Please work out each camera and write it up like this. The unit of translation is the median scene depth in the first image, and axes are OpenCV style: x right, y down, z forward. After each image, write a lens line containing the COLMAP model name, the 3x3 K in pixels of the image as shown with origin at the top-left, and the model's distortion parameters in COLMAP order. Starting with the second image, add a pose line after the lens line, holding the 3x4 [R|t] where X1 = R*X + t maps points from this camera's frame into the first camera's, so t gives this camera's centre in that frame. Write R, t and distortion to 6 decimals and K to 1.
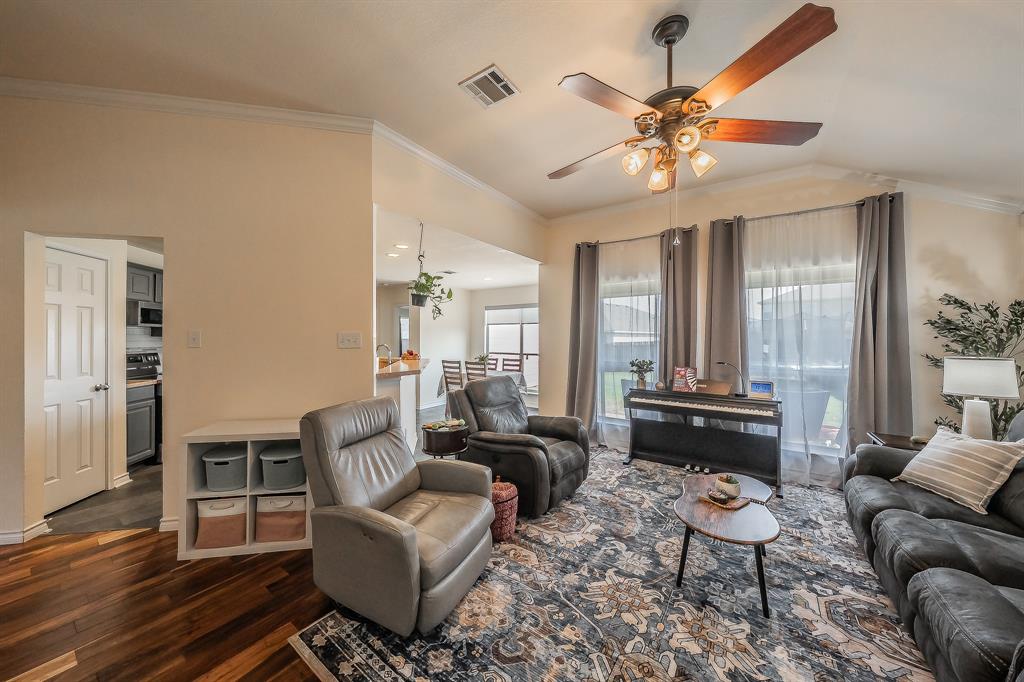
lens RADIAL K [[350.5, 0, 509.3], [0, 350.5, 337.6], [0, 0, 1]] dist [-0.001770, -0.000048]
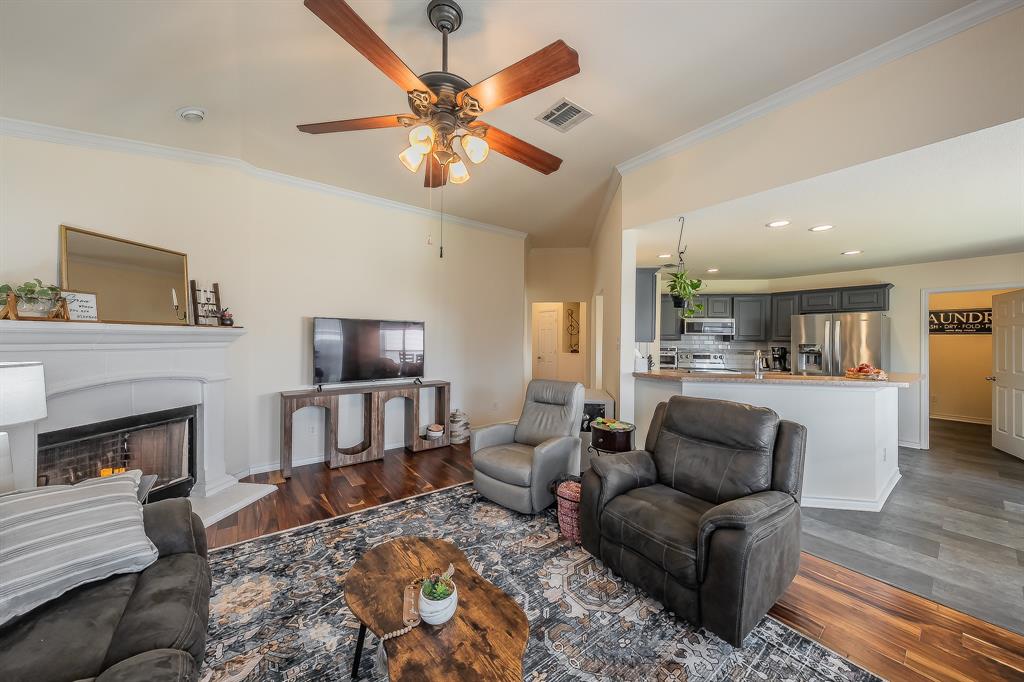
lens RADIAL K [[350.5, 0, 509.3], [0, 350.5, 337.6], [0, 0, 1]] dist [-0.001770, -0.000048]
pose [[-0.312801, -0.010101, -0.949765, 0.661147], [-0.013097, 0.999894, -0.006321, -0.000410], [0.949728, 0.010462, -0.312900, 0.747143]]
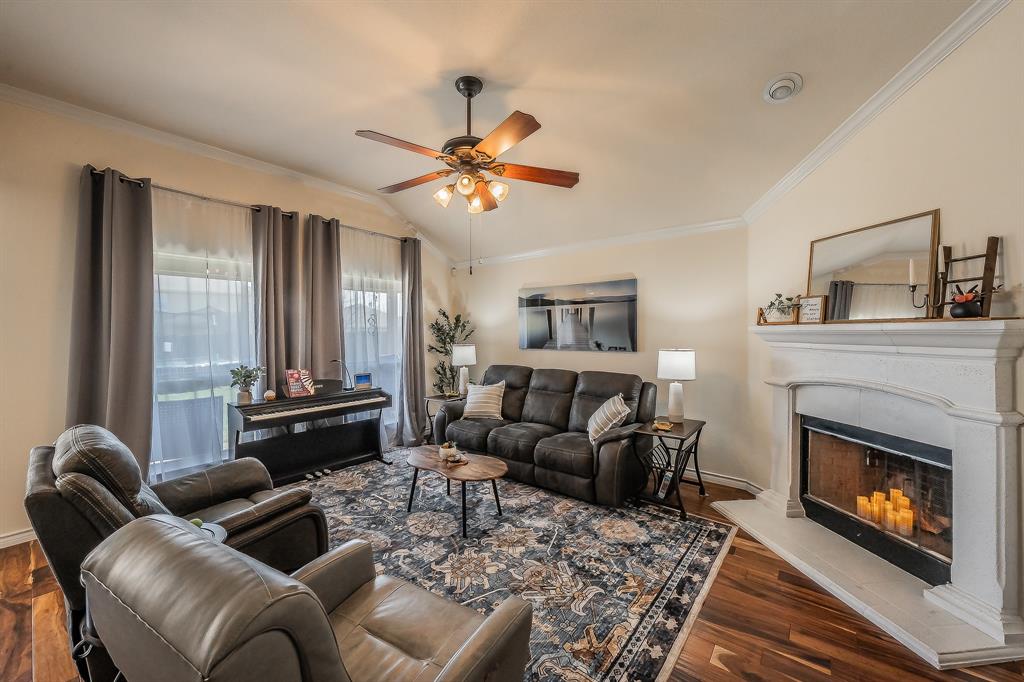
lens RADIAL K [[388.2, 0, 510.2], [0, 388.2, 337.7], [0, 0, 1]] dist [0.002914, 0.000109]
pose [[0.069587, -0.021284, 0.997349, -0.453659], [0.006323, 0.999762, 0.020894, -0.013635], [-0.997556, 0.004852, 0.069705, 0.388834]]
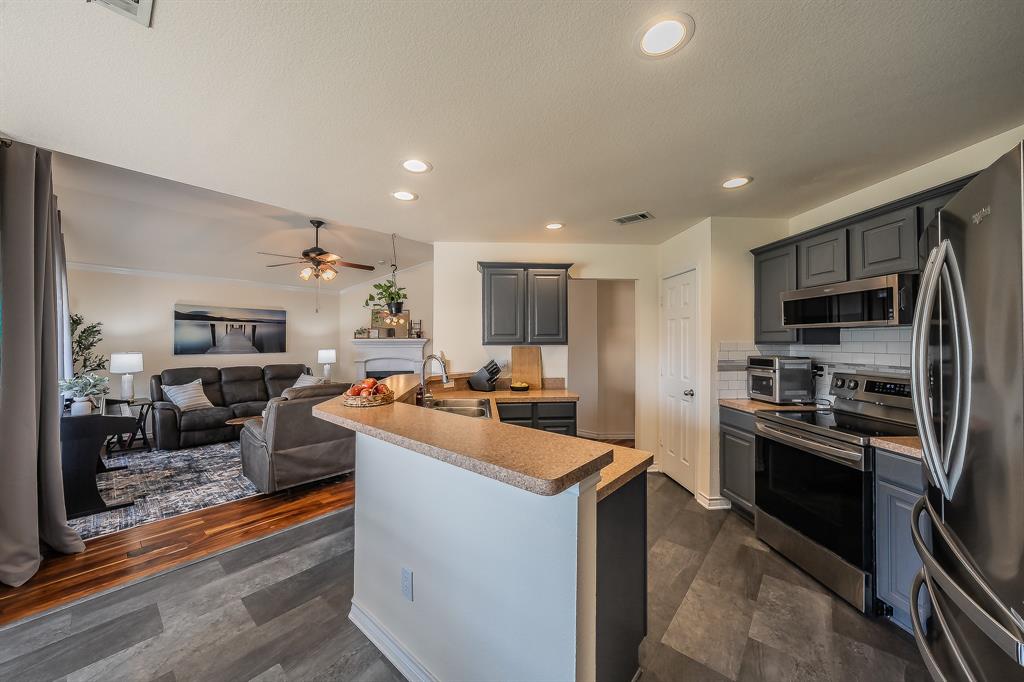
lens RADIAL K [[365.2, 0, 504.8], [0, 365.2, 338.4], [0, 0, 1]] dist [0.001117, 0.000212]
pose [[-0.993589, -0.003663, 0.112992, -0.608682], [-0.004601, 0.999957, -0.008040, -0.009212], [-0.112957, -0.008509, -0.993563, 1.769220]]
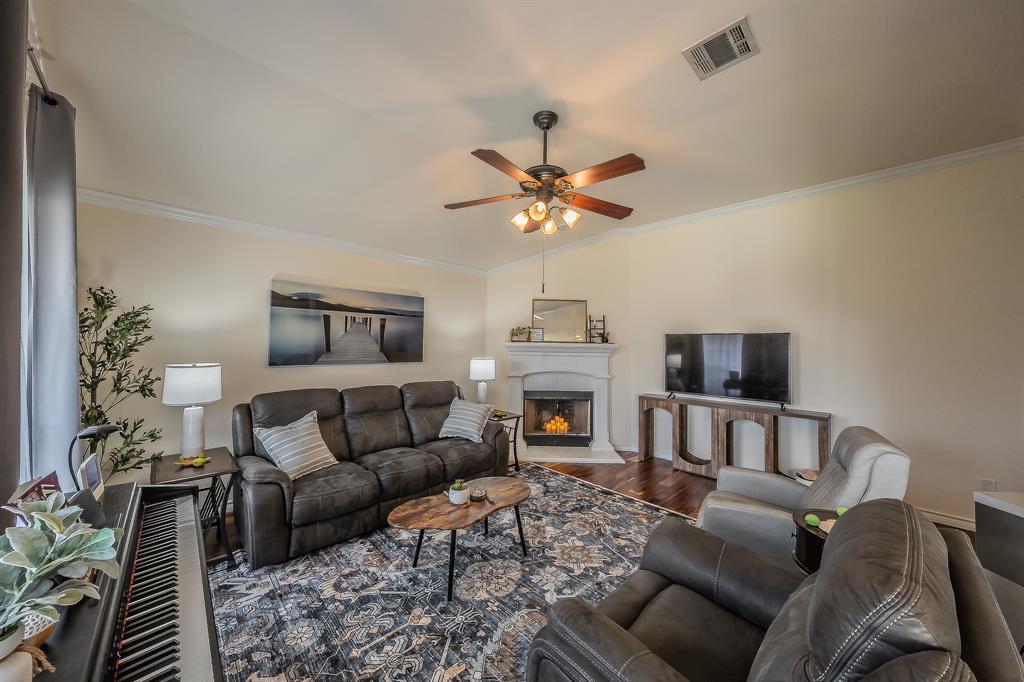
lens RADIAL K [[360.1, 0, 518.7], [0, 360.1, 335.3], [0, 0, 1]] dist [-0.001883, -0.000235]
pose [[-0.984157, -0.016890, 0.176493, 0.157376], [-0.021384, 0.999493, -0.023594, -0.013694], [-0.176005, -0.026995, -0.984019, 1.185152]]
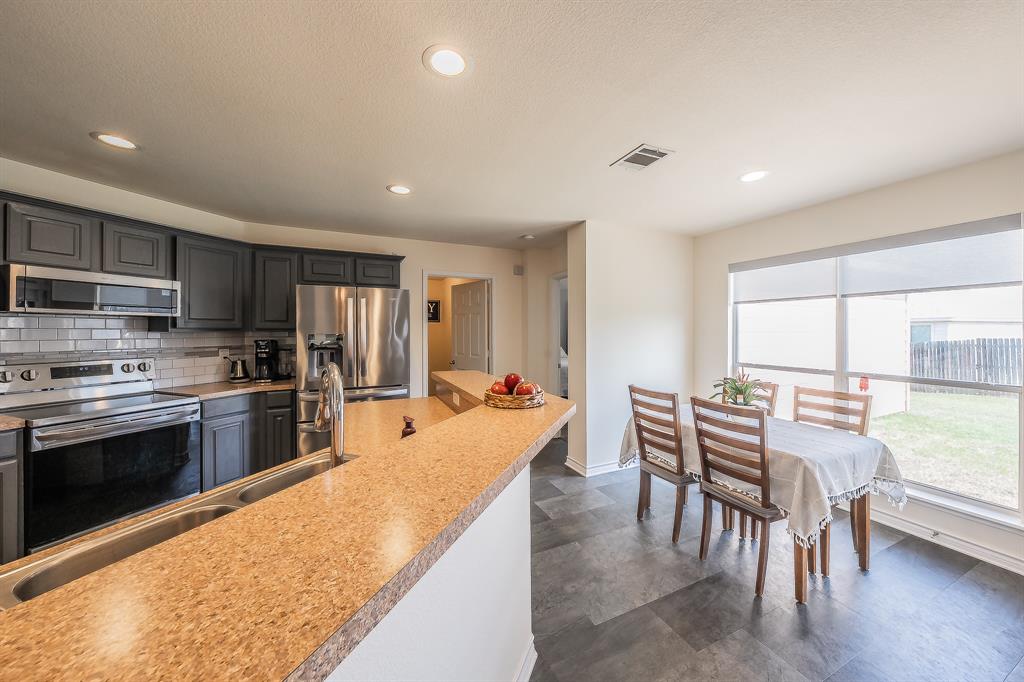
lens RADIAL K [[360.1, 0, 518.6], [0, 360.1, 331.4], [0, 0, 1]] dist [0.002035, 0.000025]
pose [[0.864433, -0.005110, -0.502723, -0.146063], [0.003487, 0.999985, -0.004169, 0.000310], [0.502737, 0.001851, 0.864438, 0.918369]]
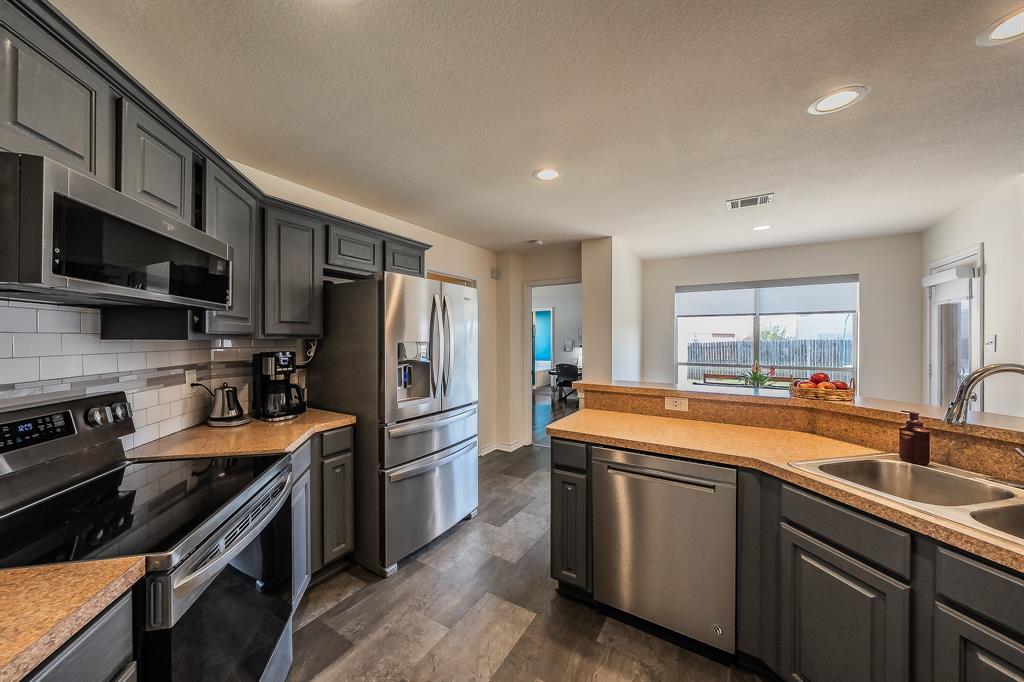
lens RADIAL K [[365.2, 0, 504.8], [0, 365.2, 338.4], [0, 0, 1]] dist [0.001117, 0.000212]
pose [[0.998865, -0.004087, 0.047455, -0.821461], [0.004059, 0.999992, 0.000700, -0.004868], [-0.047458, -0.000507, 0.998873, 0.792540]]
